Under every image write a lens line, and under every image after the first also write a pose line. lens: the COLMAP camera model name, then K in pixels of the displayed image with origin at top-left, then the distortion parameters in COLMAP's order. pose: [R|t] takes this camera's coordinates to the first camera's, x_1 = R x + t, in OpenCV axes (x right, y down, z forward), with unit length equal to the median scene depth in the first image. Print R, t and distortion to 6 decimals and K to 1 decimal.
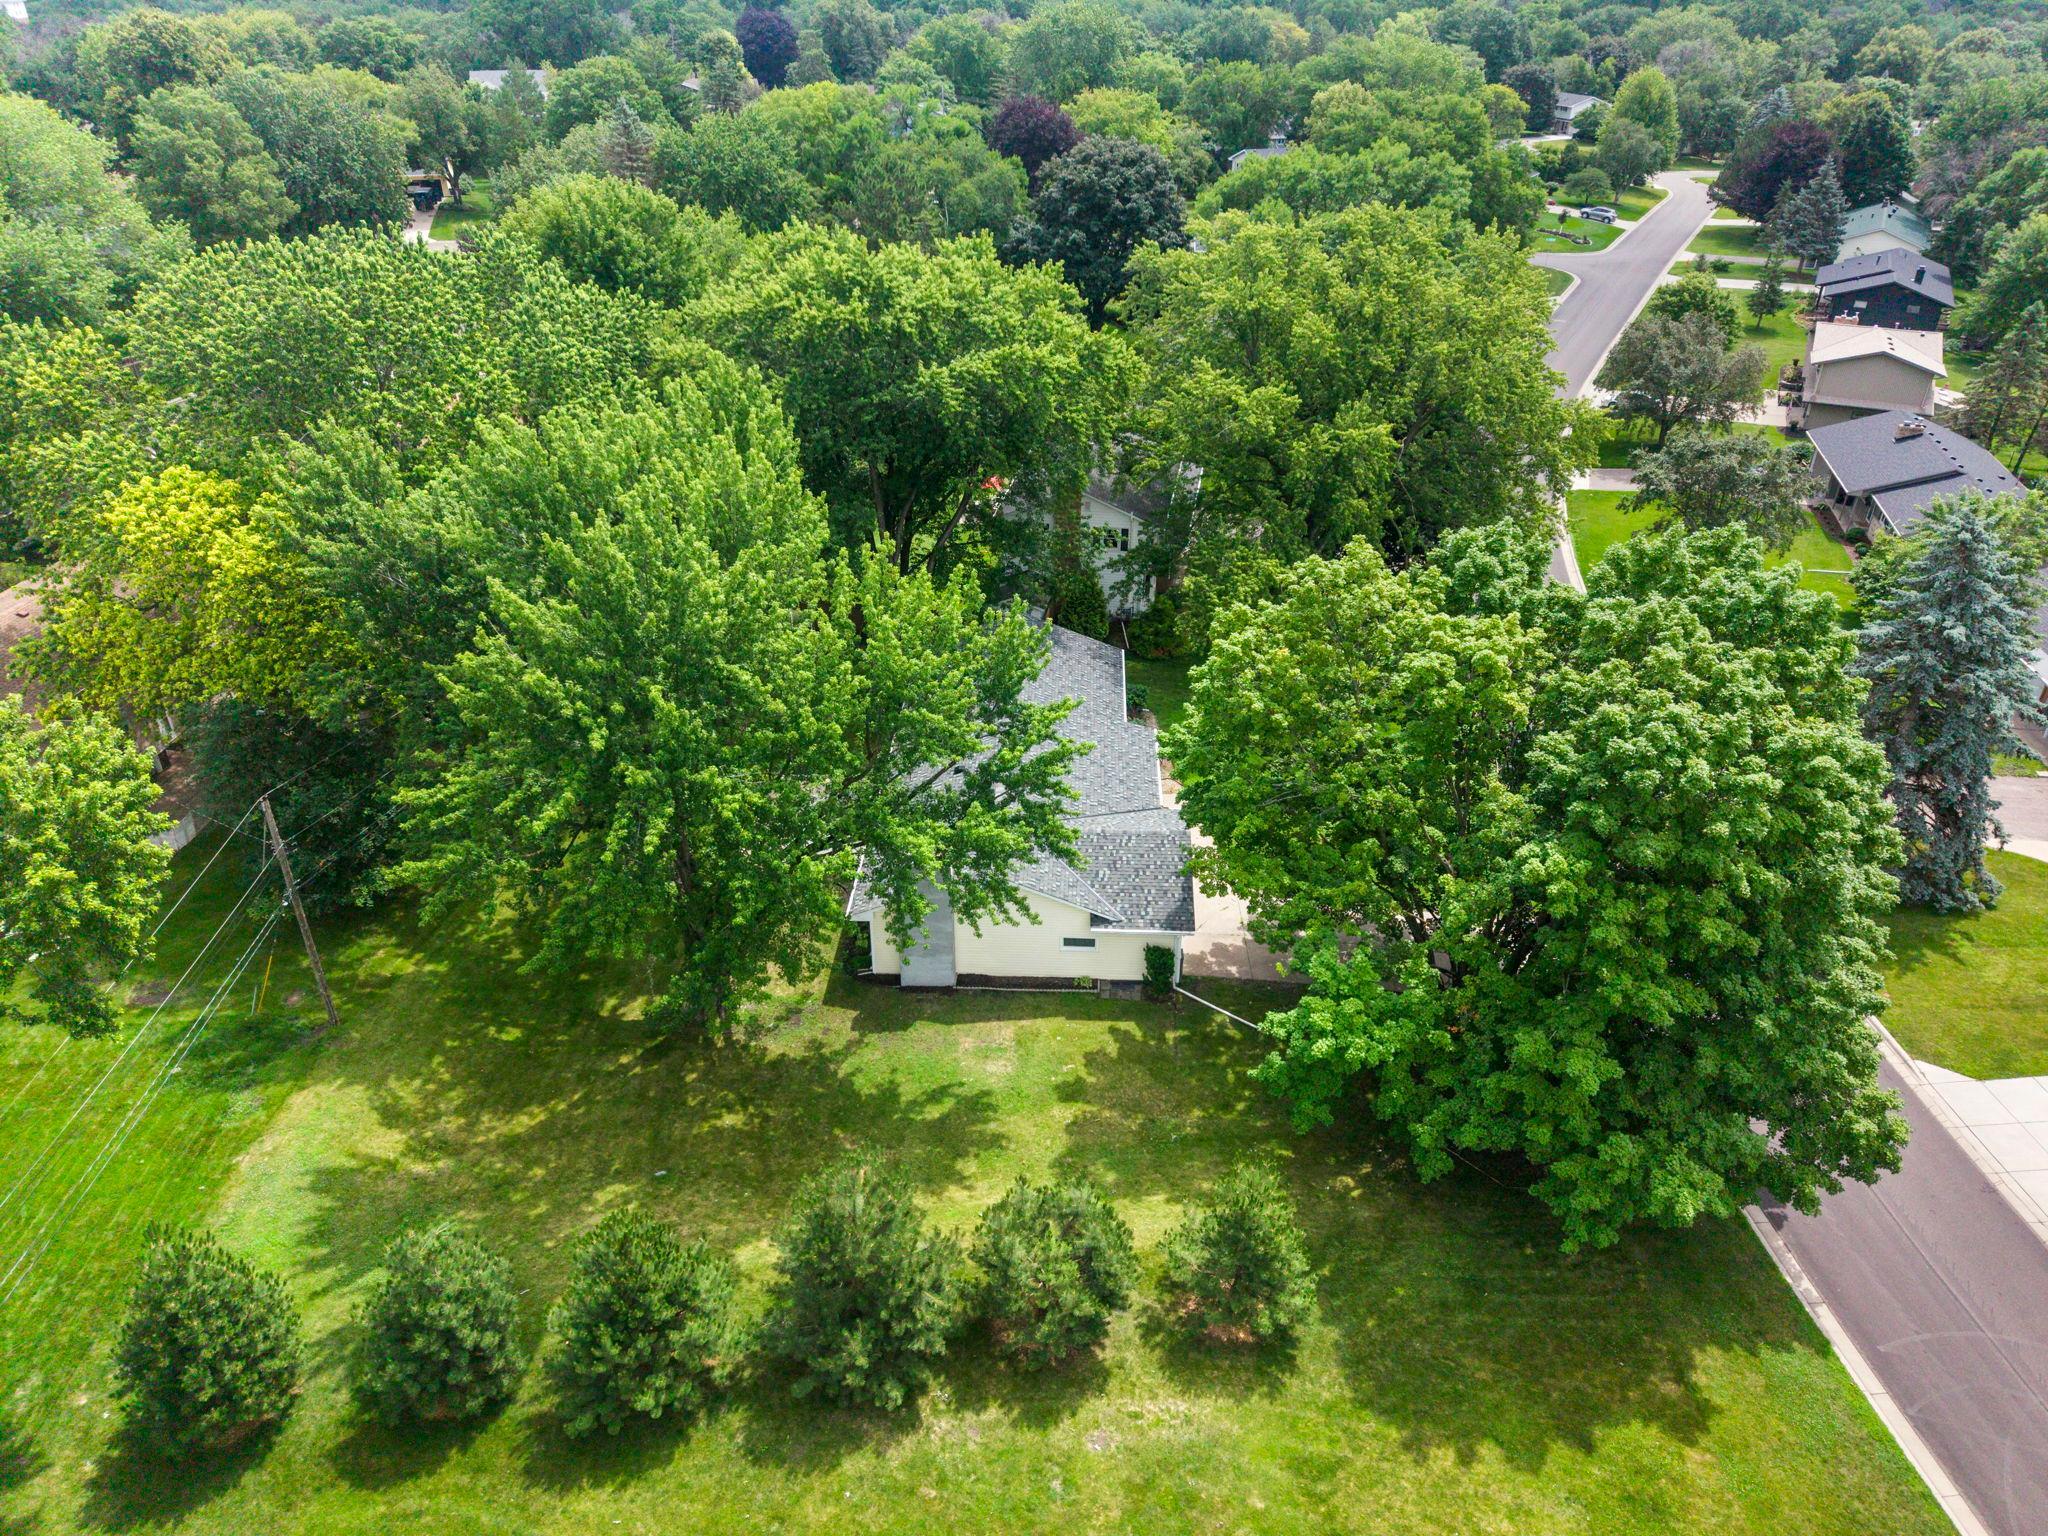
lens RADIAL K [[1379.4, 0, 1017.0], [0, 1379.4, 776.3], [0, 0, 1]] dist [0.012718, -0.021542]
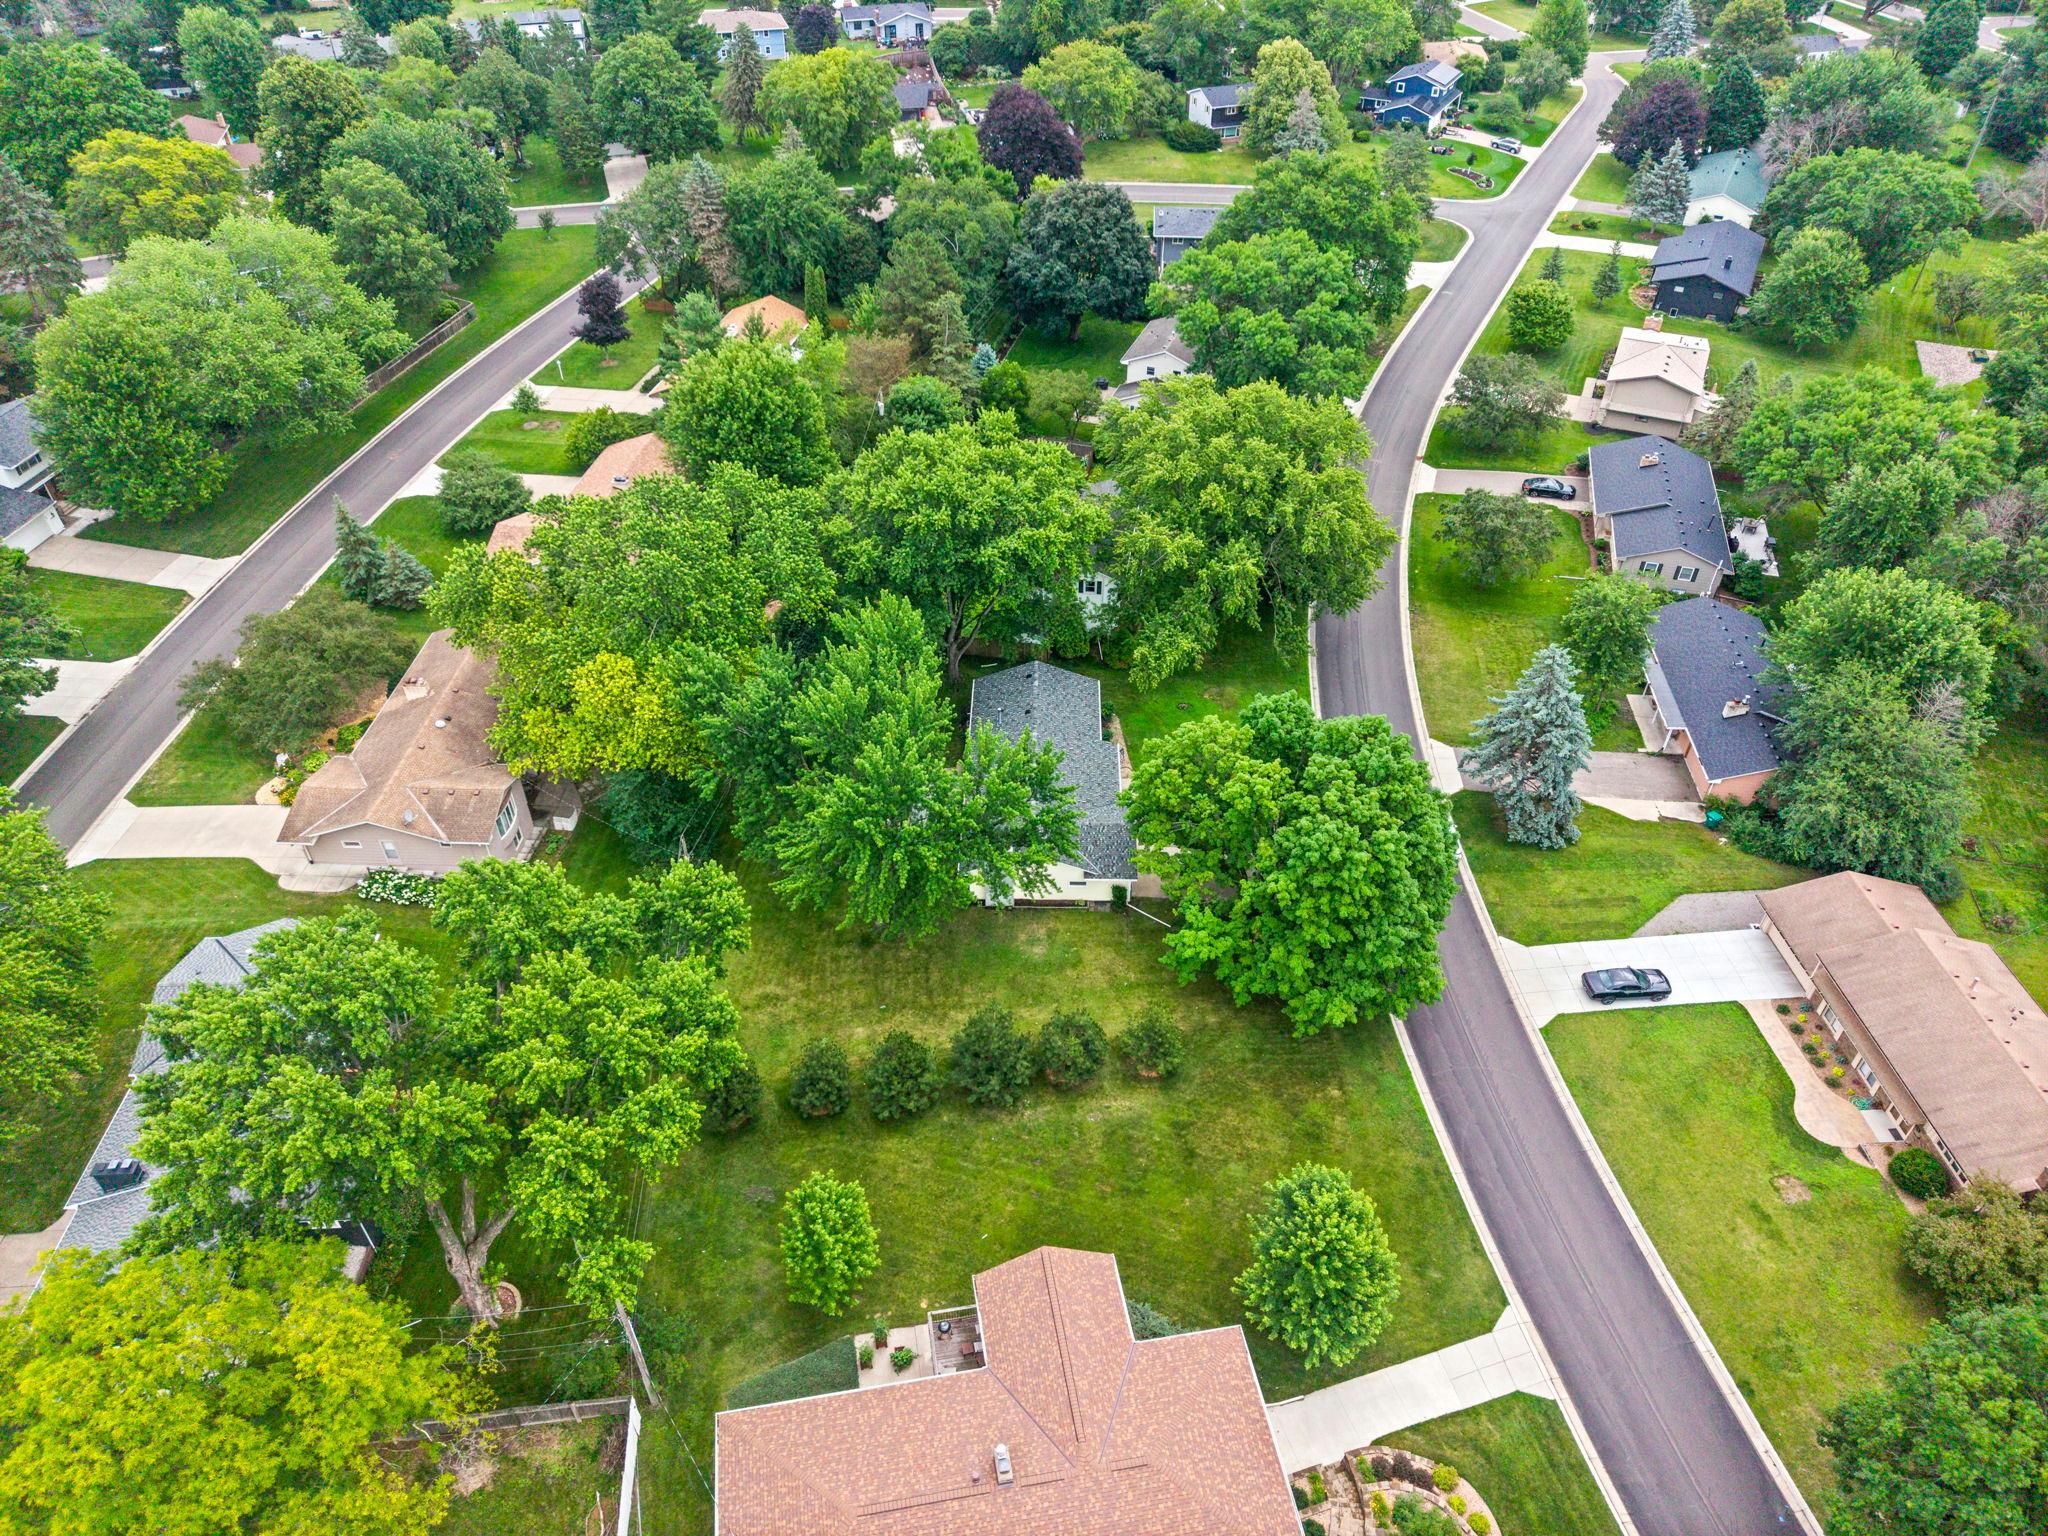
lens RADIAL K [[1379.4, 0, 1014.0], [0, 1379.4, 780.3], [0, 0, 1]] dist [0.012718, -0.021542]
pose [[0.999696, -0.018482, 0.016312, -0.085463], [0.015424, 0.985160, 0.170946, -0.416182], [-0.019230, -0.170642, 0.985145, -1.031100]]
